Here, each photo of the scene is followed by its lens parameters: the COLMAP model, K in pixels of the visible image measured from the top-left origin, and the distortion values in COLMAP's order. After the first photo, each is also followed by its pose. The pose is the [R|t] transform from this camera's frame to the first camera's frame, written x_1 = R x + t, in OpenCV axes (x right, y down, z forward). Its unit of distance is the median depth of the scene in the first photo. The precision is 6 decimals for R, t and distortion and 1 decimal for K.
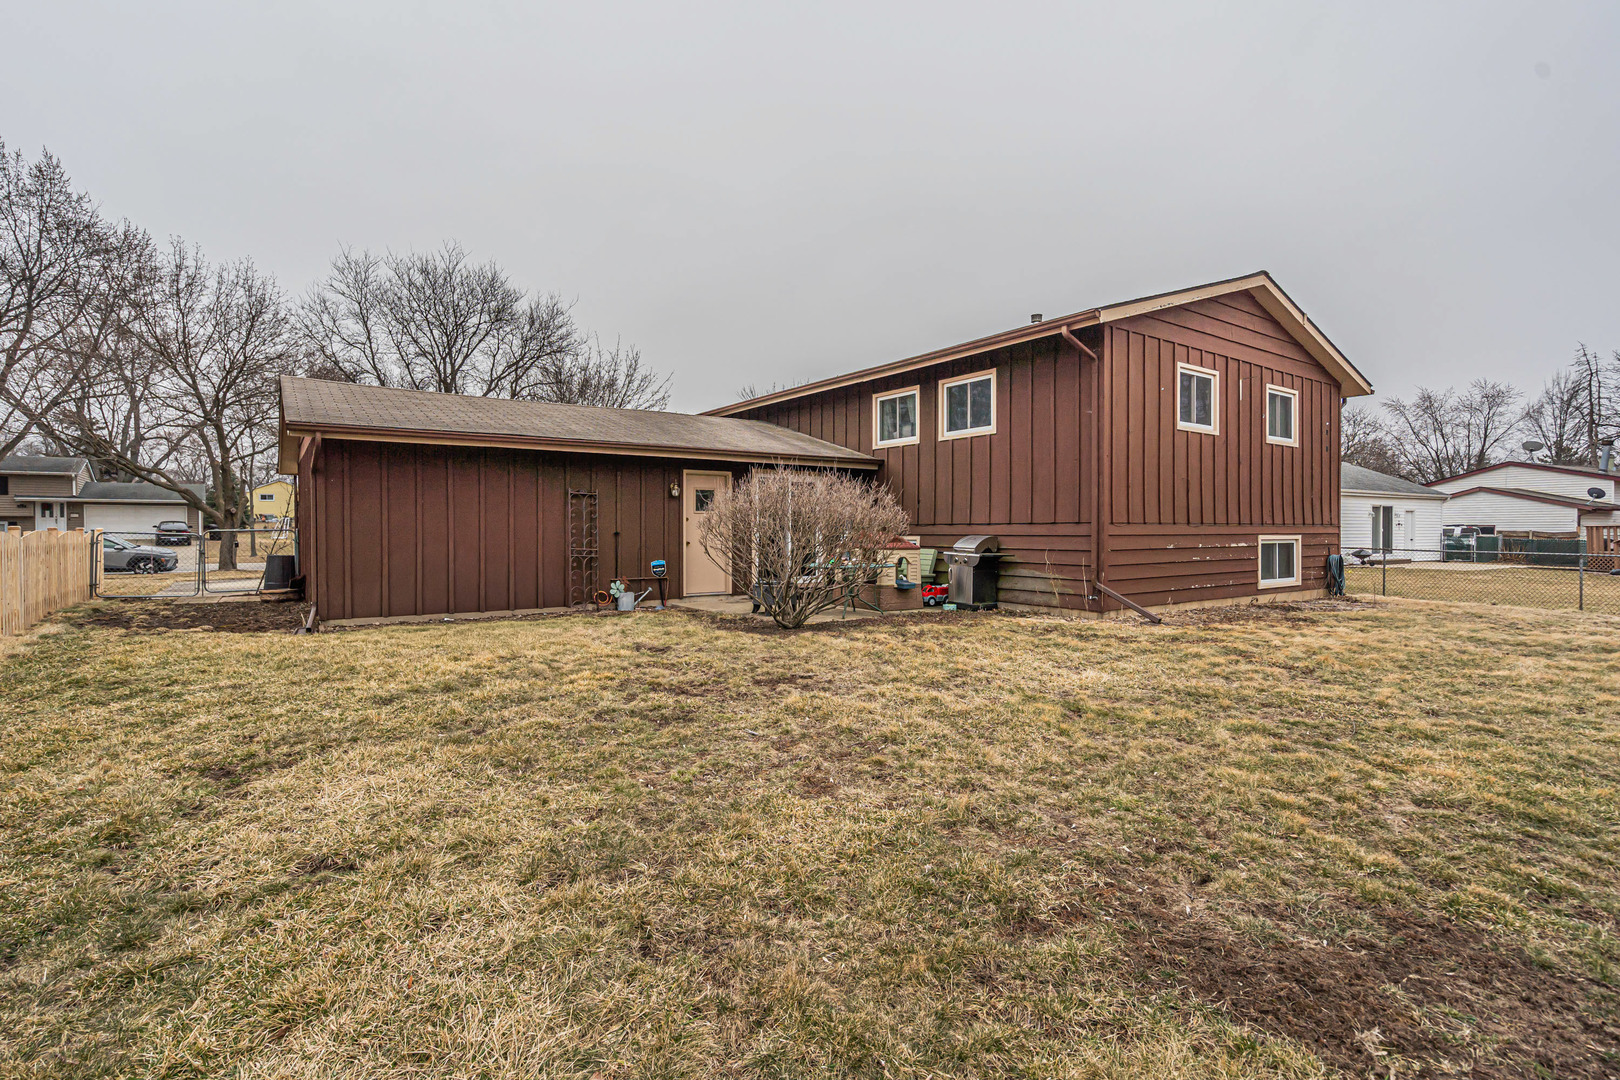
lens RADIAL K [[764.3, 0, 811.7], [0, 764.3, 533.3], [0, 0, 1]] dist [0.004269, 0.000338]
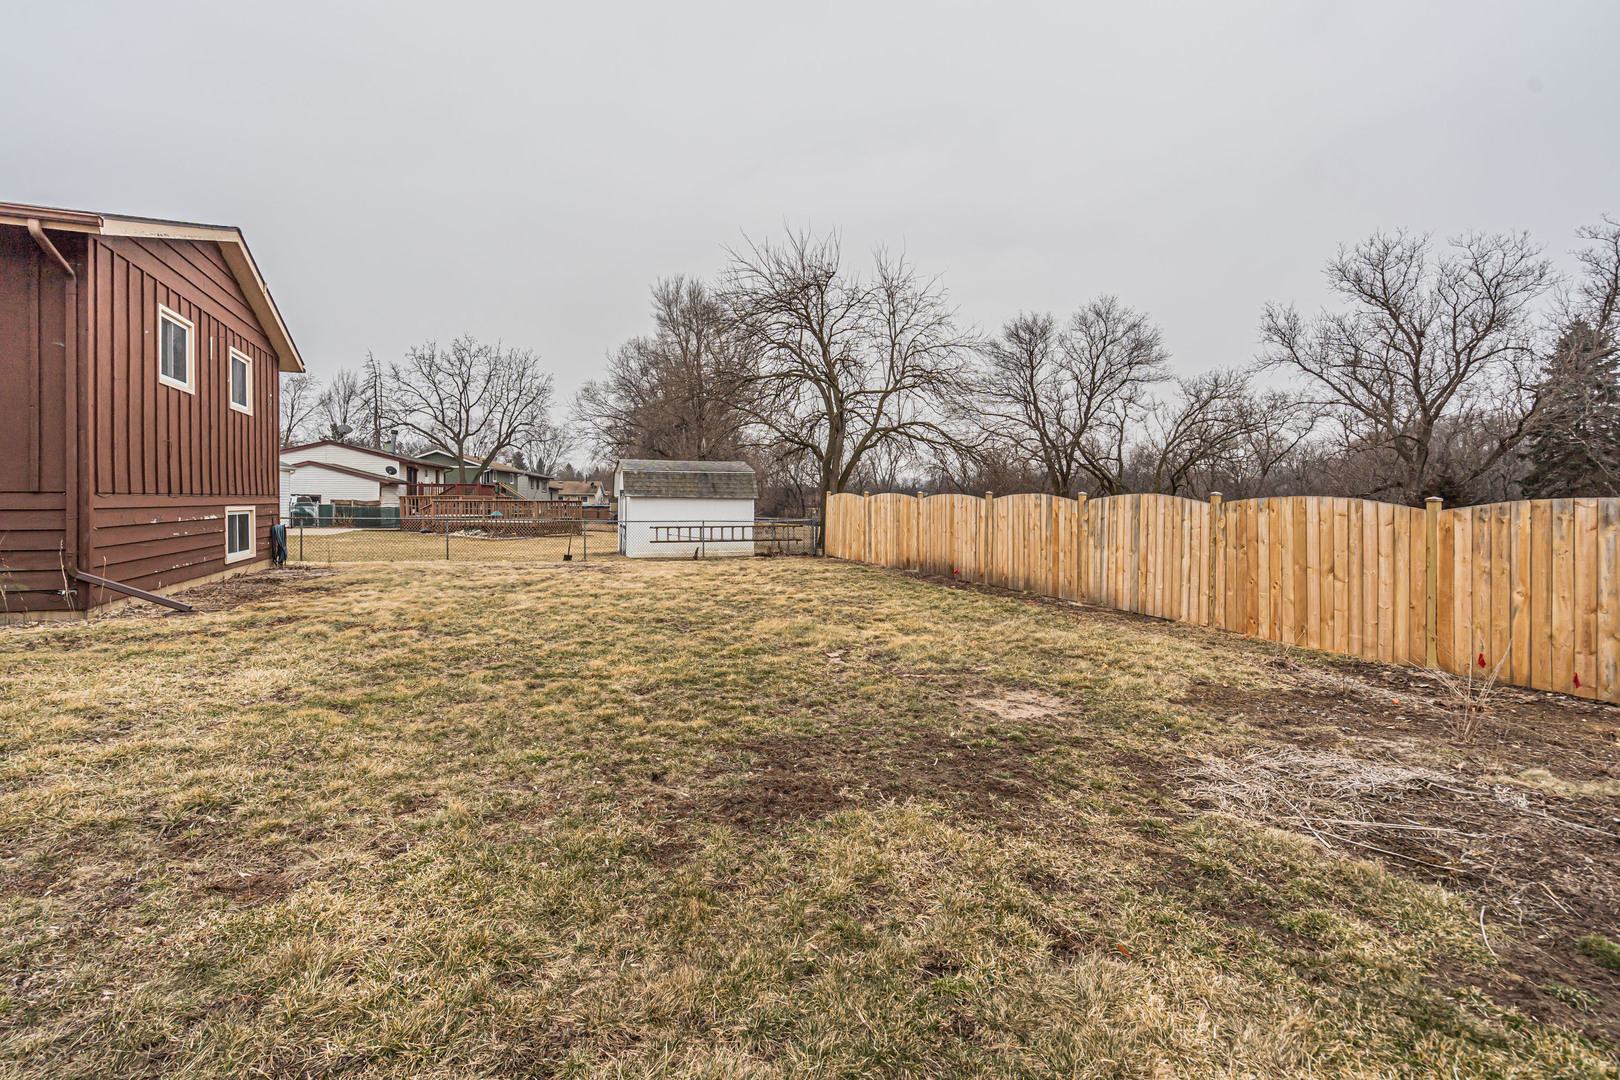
lens RADIAL K [[764.3, 0, 783.8], [0, 764.3, 507.9], [0, 0, 1]] dist [0.004269, 0.000338]
pose [[0.237304, -0.011187, 0.971371, -0.192586], [0.002339, 0.999937, 0.010945, -0.005381], [-0.971433, -0.000325, 0.237316, 0.132320]]
